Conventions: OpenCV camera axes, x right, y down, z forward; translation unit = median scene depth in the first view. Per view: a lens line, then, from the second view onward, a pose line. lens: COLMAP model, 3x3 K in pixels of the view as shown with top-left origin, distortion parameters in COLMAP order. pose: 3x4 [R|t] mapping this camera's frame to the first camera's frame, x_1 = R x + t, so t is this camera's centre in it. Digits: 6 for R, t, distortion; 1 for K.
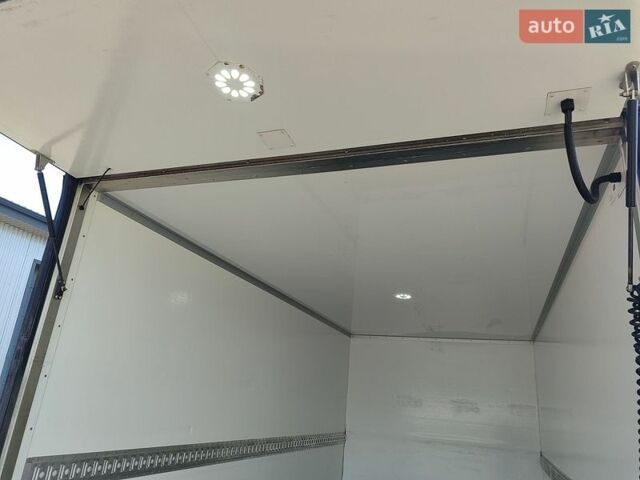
lens RADIAL K [[459.3, 0, 320.0], [0, 459.3, 240.0], [0, 0, 1]] dist [0.009692, 0.000763]
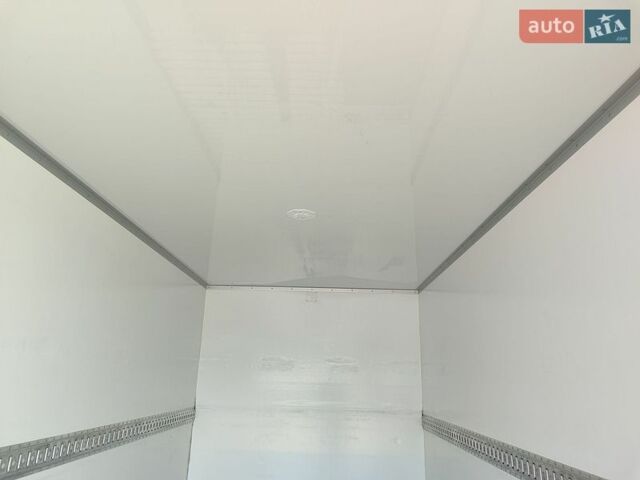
lens RADIAL K [[459.3, 0, 320.0], [0, 459.3, 240.0], [0, 0, 1]] dist [0.009692, 0.000763]
pose [[0.941481, 0.040169, 0.334663, -0.023421], [-0.061314, 0.996718, 0.052856, 0.115363], [-0.331441, -0.070282, 0.940854, 0.307644]]
